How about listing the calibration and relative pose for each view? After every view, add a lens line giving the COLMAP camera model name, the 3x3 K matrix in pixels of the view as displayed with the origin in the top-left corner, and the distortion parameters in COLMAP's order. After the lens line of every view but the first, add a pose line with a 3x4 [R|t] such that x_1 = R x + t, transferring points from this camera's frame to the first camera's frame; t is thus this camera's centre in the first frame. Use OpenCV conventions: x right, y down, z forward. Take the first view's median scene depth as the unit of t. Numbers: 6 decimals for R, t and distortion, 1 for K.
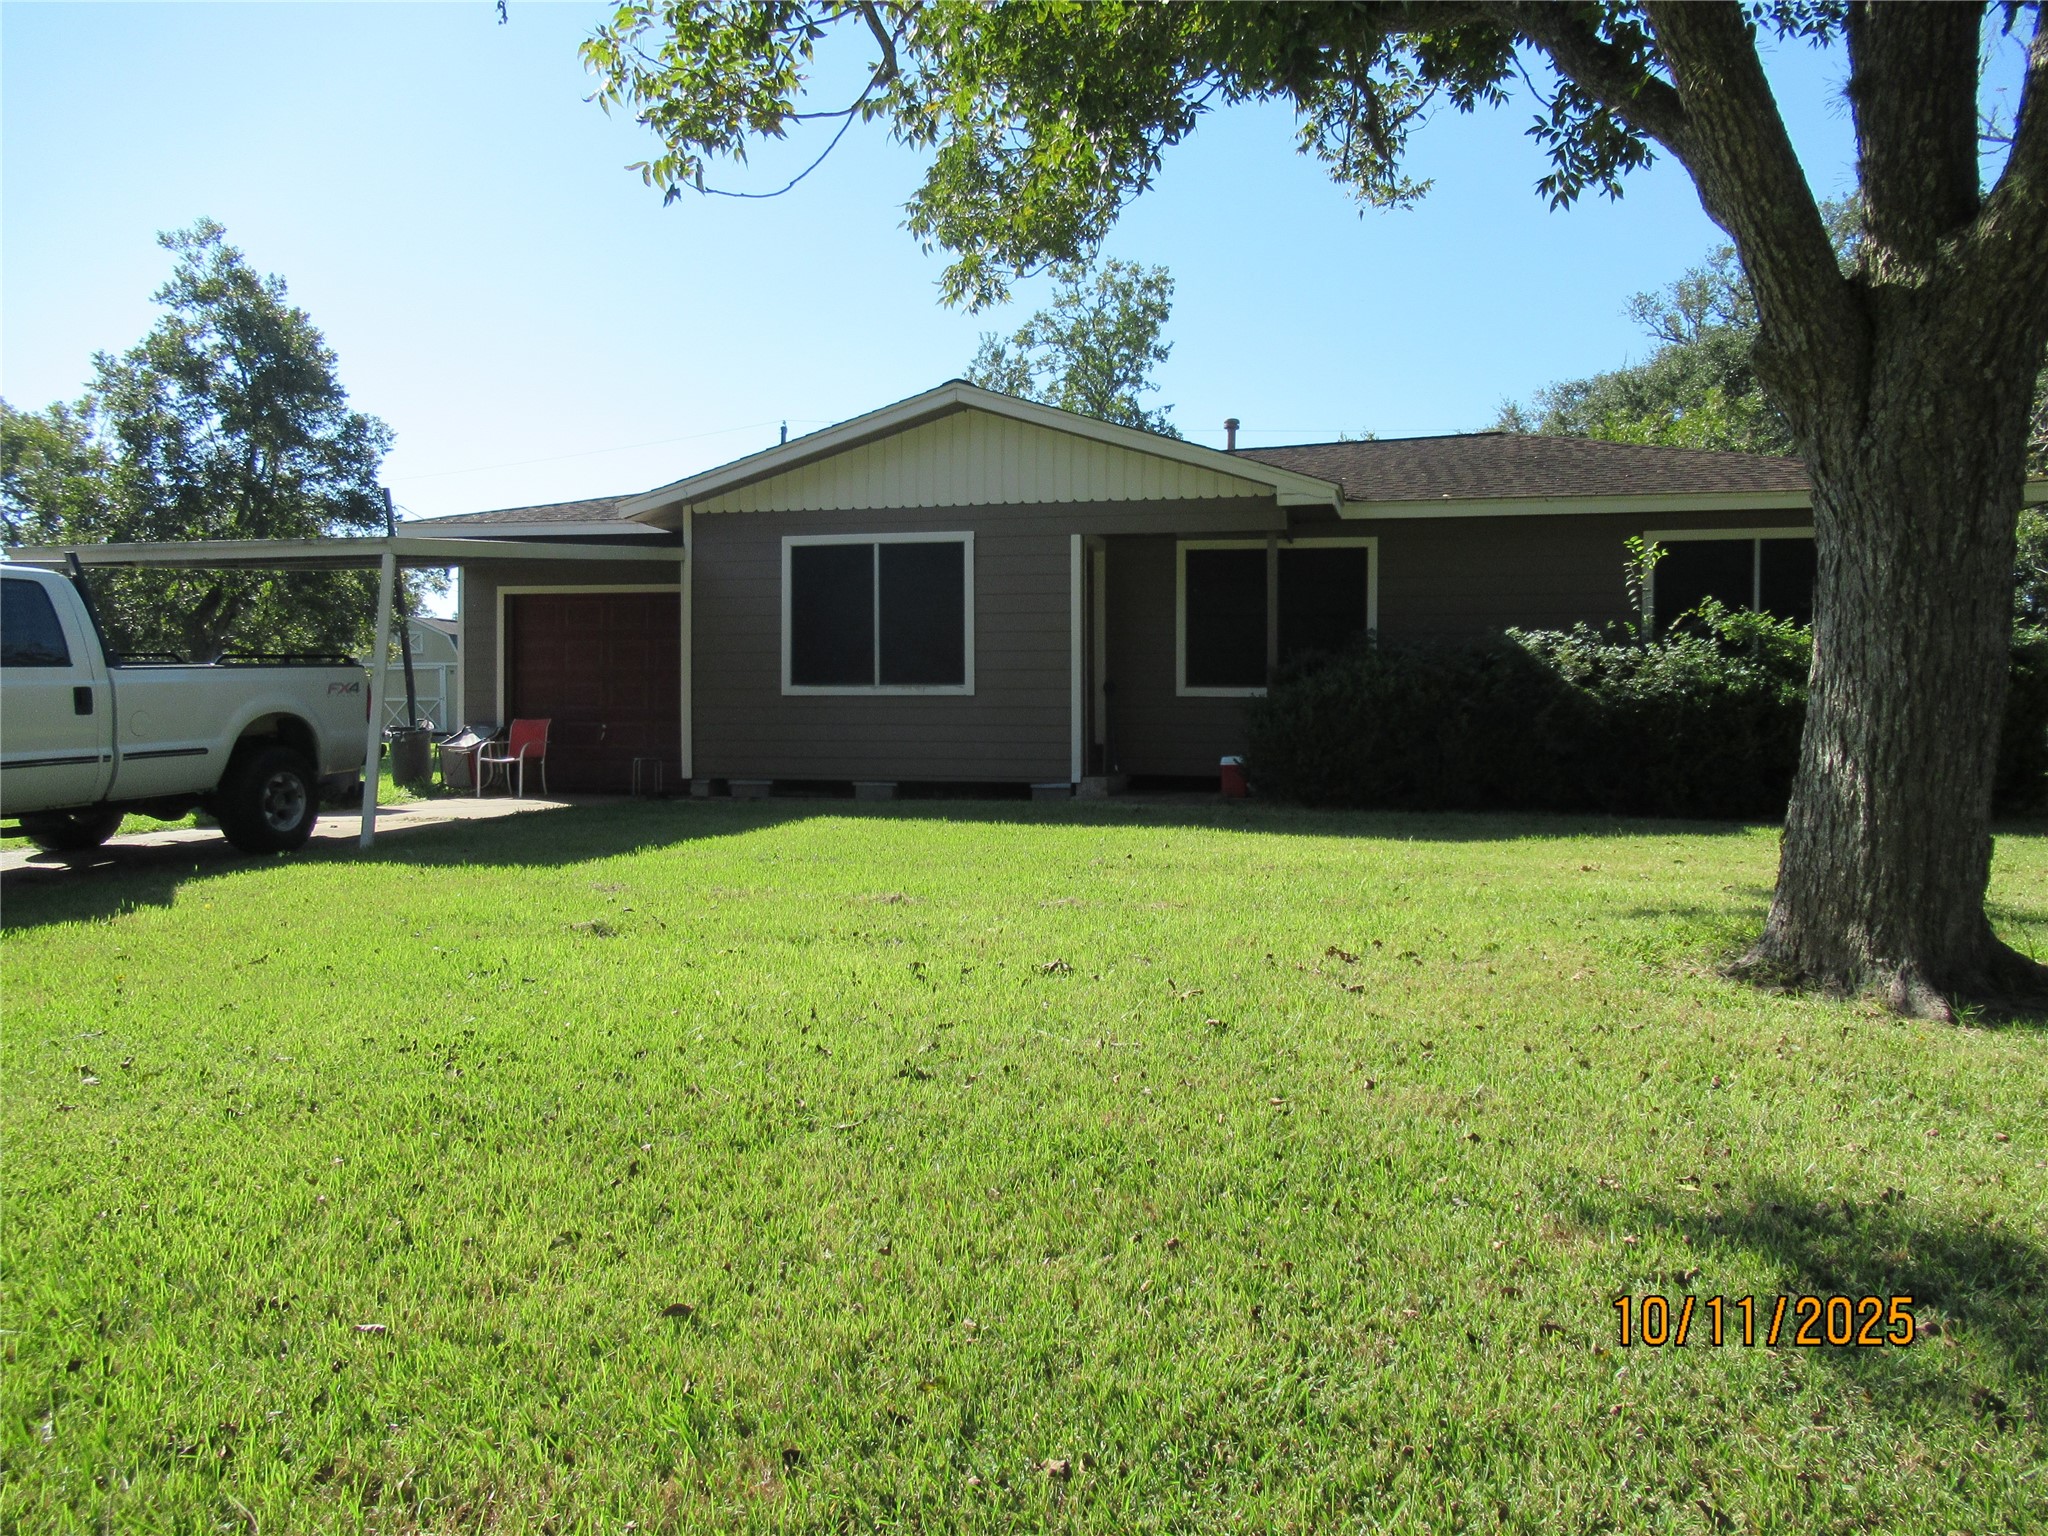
lens RADIAL K [[1528.4, 0, 1023.2], [0, 1528.4, 757.7], [0, 0, 1]] dist [-0.003095, -0.003662]
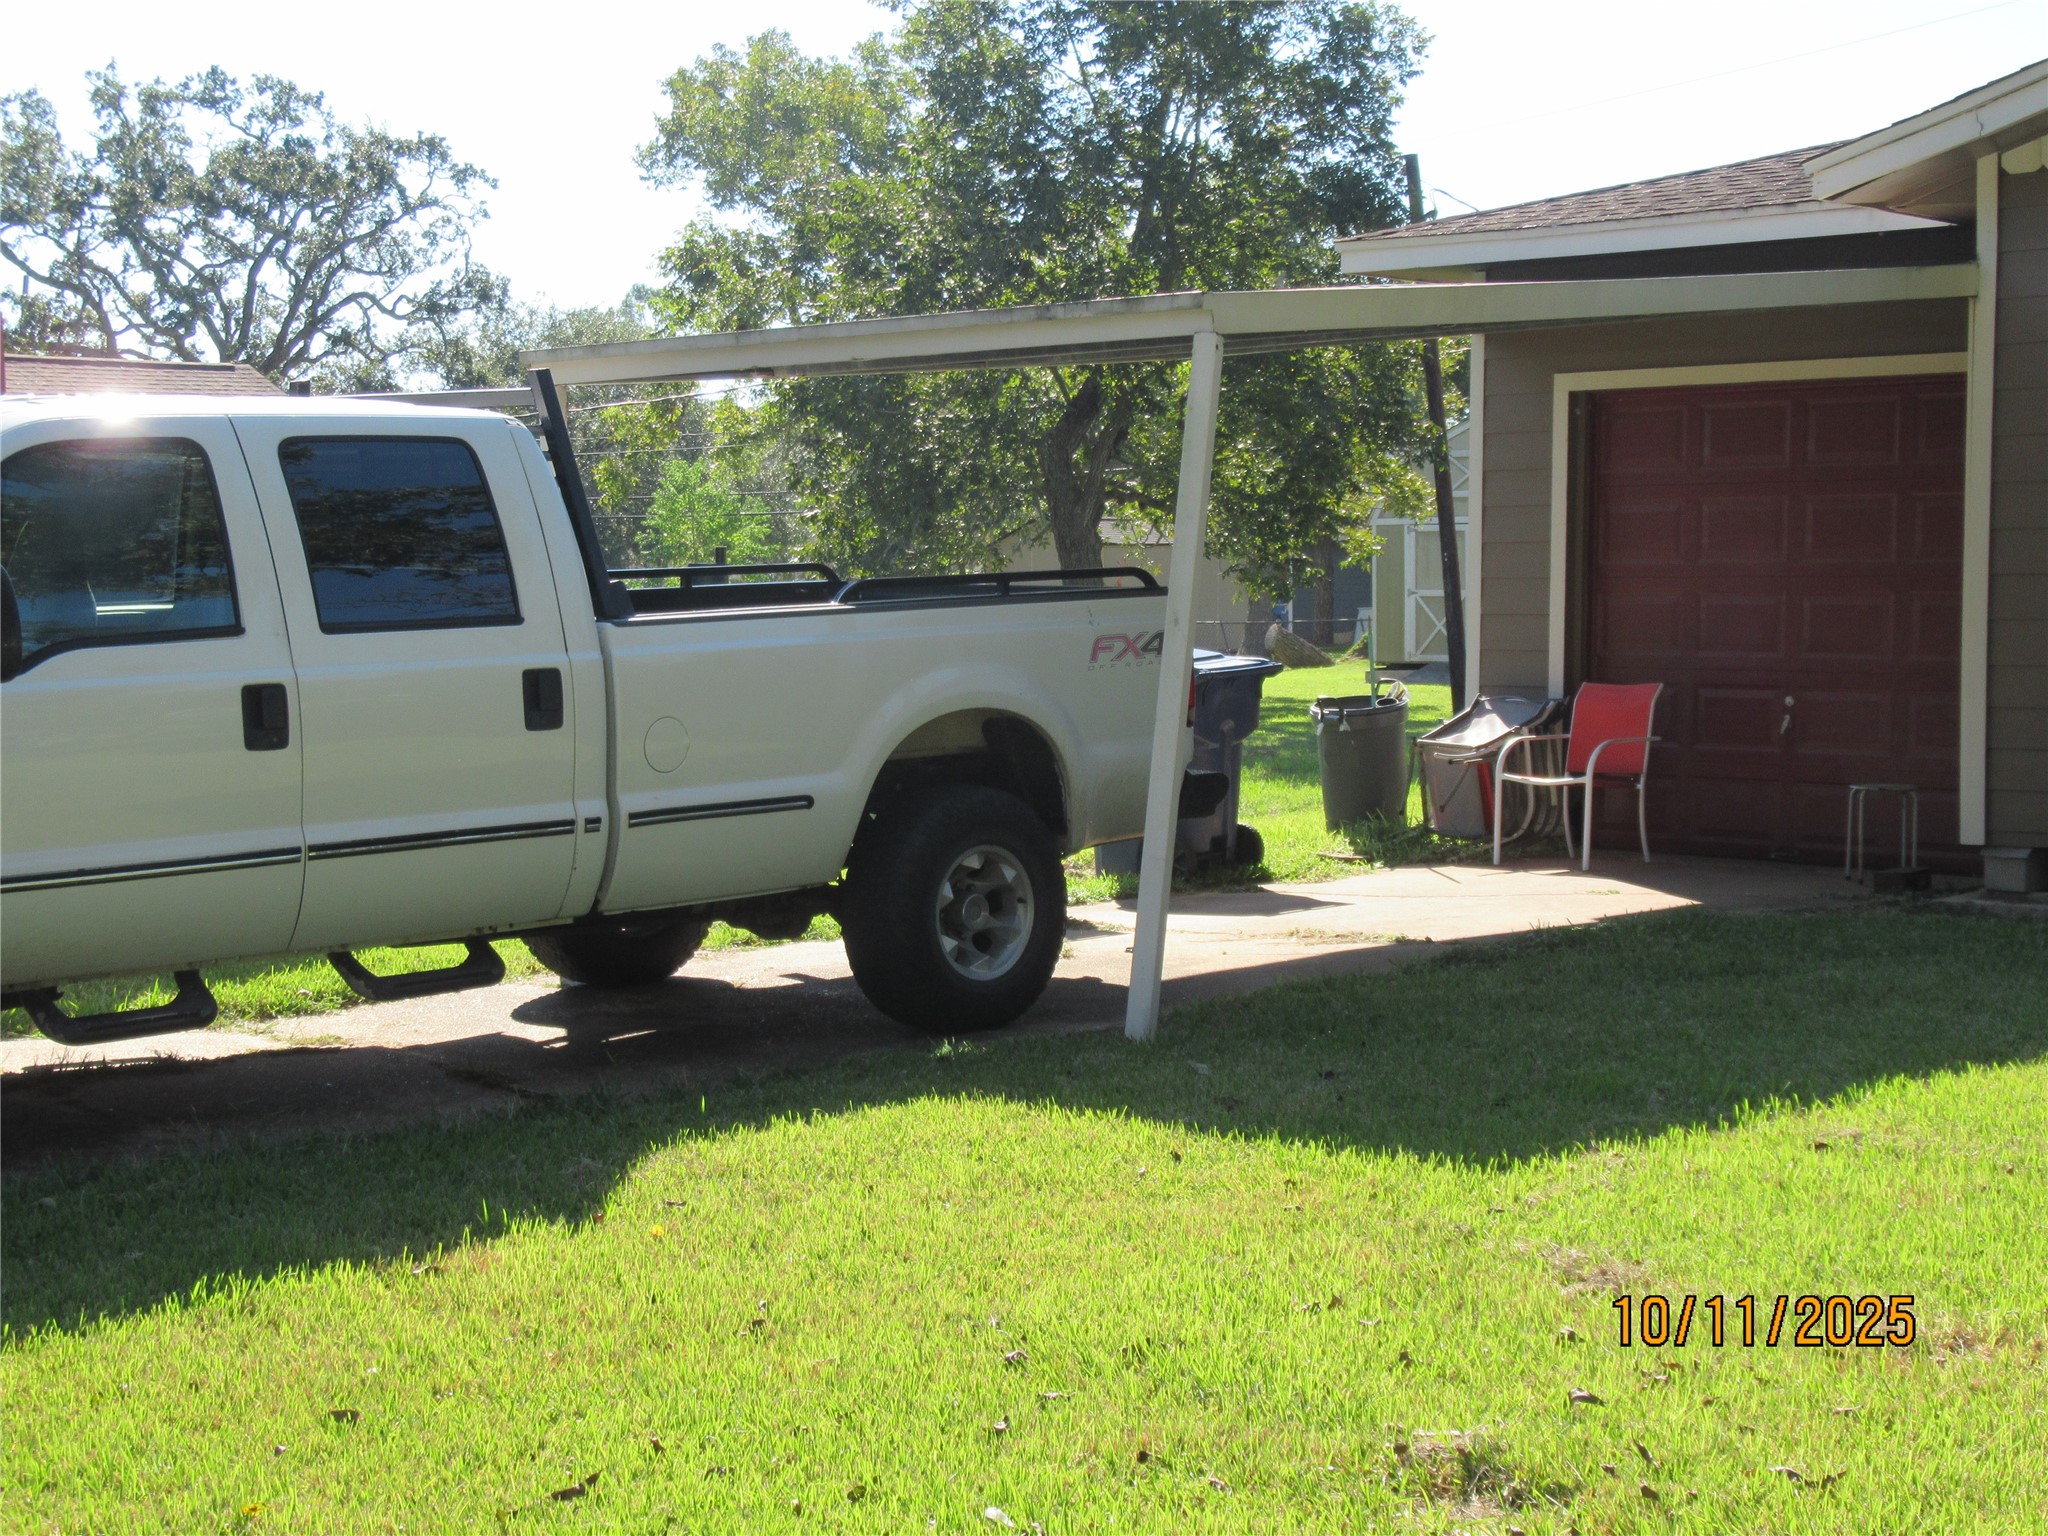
lens RADIAL K [[3257.3, 0, 1021.9], [0, 3257.3, 768.6], [0, 0, 1]] dist [0.003084, 0.000000]
pose [[0.859102, 0.023365, -0.511271, 0.000595], [-0.011007, 0.999570, 0.027186, -0.023767], [0.511687, -0.017728, 0.858989, 0.128654]]
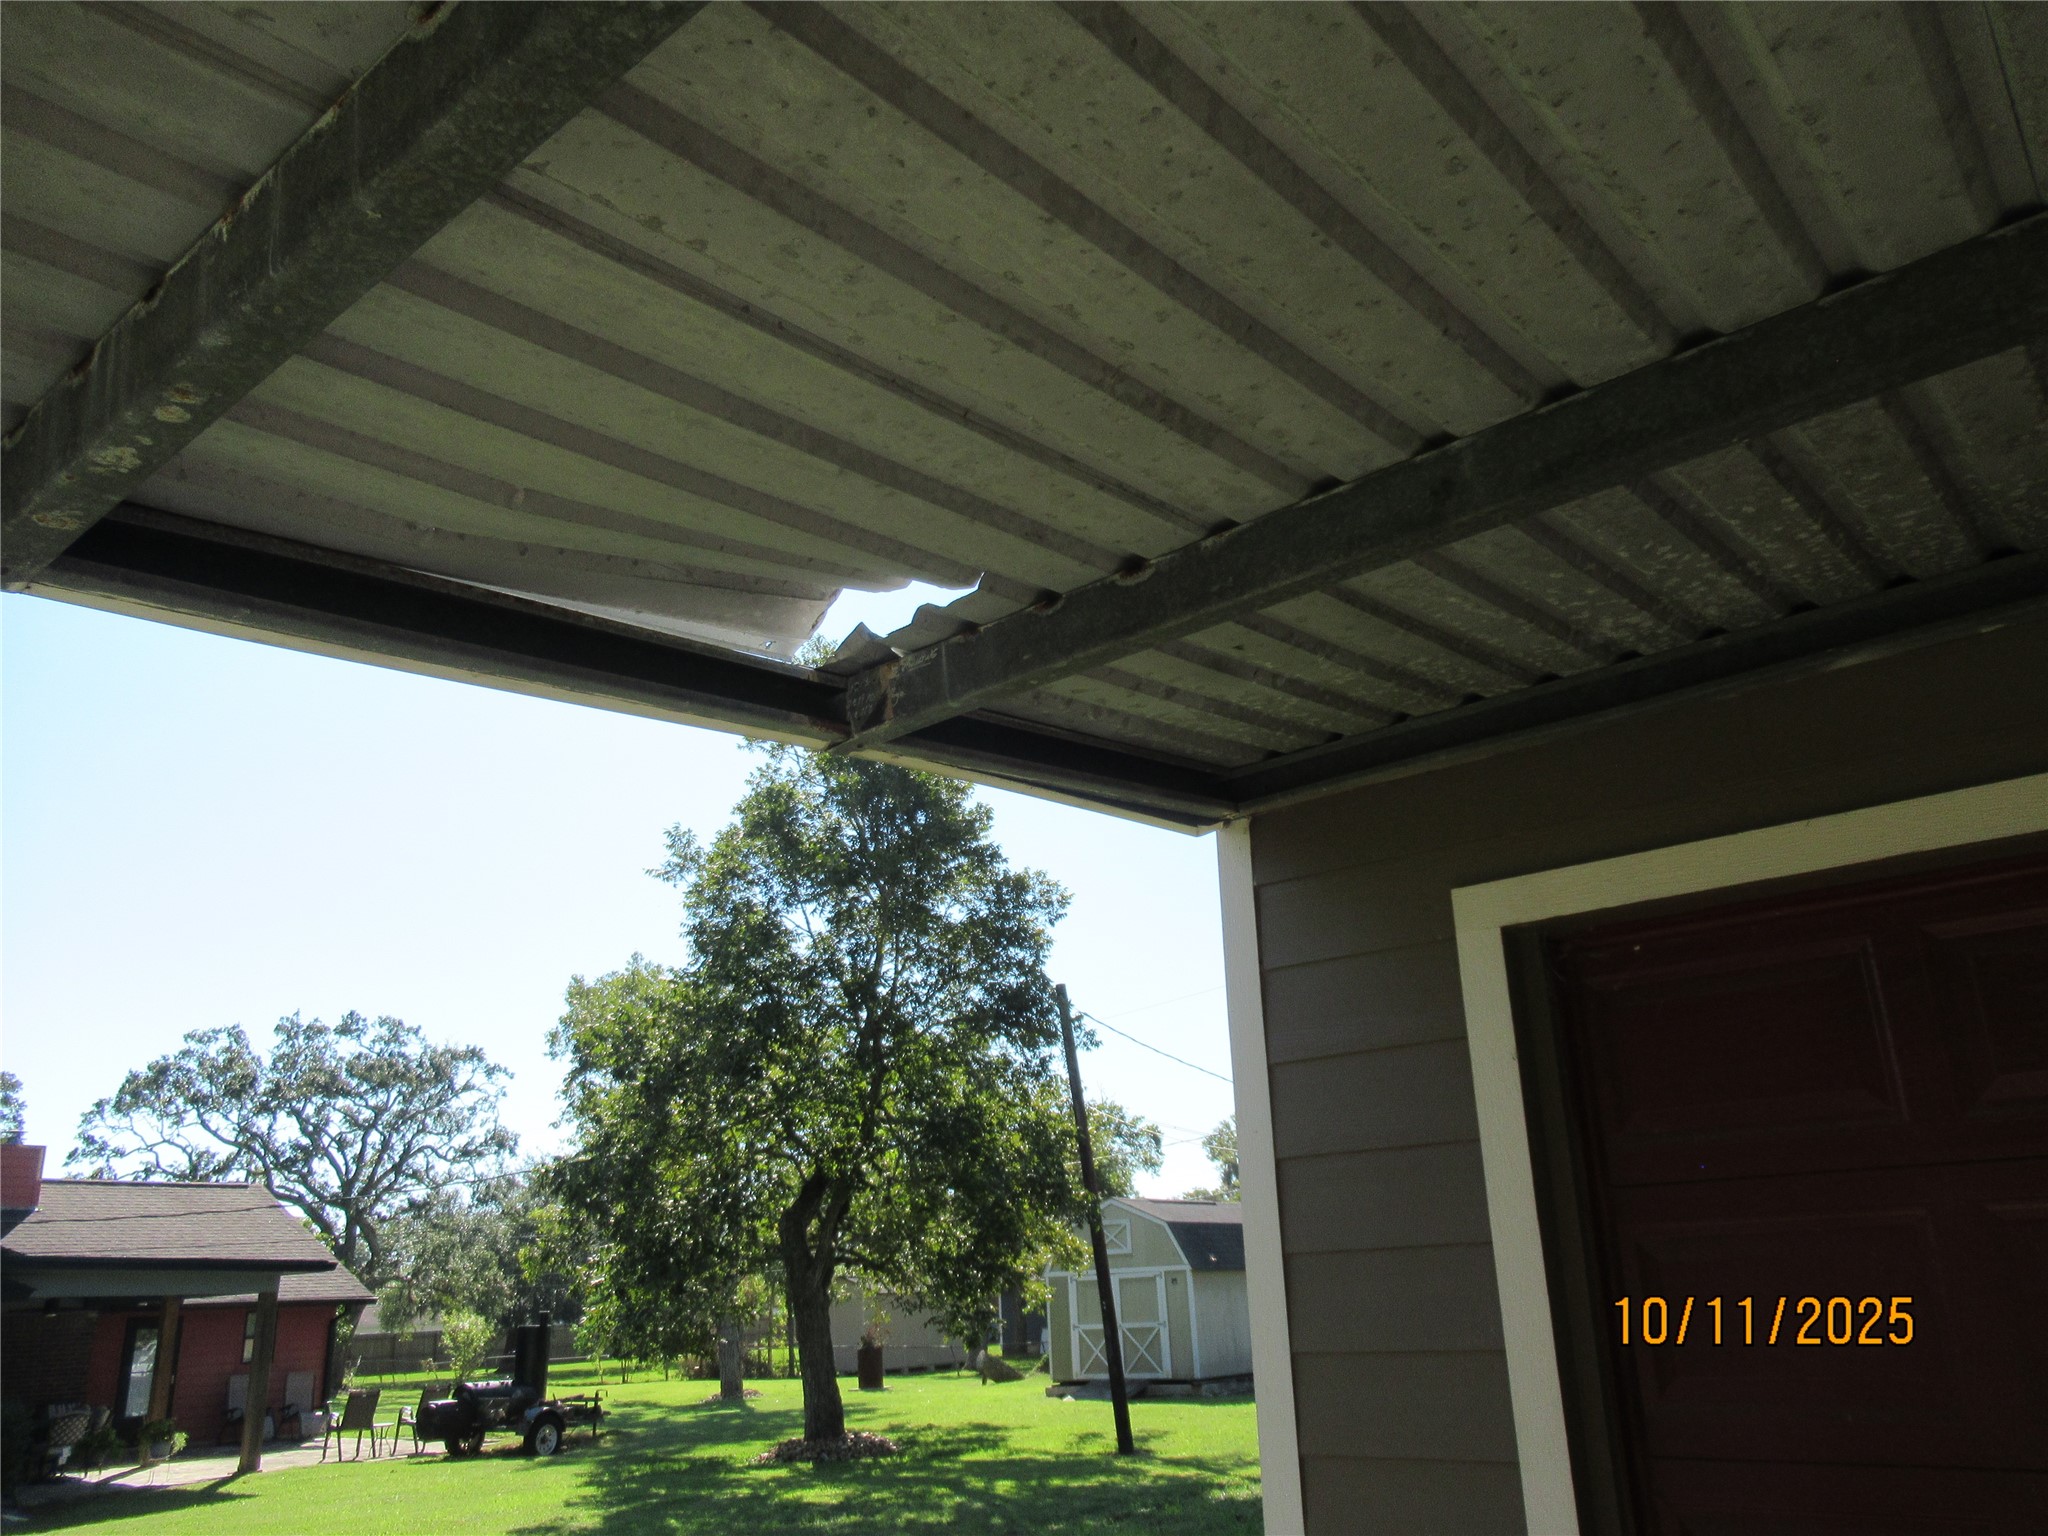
lens RADIAL K [[1528.4, 0, 1025.4], [0, 1528.4, 762.3], [0, 0, 1]] dist [-0.003095, -0.003662]
pose [[0.901148, -0.177824, -0.395362, -0.320621], [0.024877, 0.931707, -0.362357, -0.065985], [0.432797, 0.316701, 0.844030, 0.841275]]
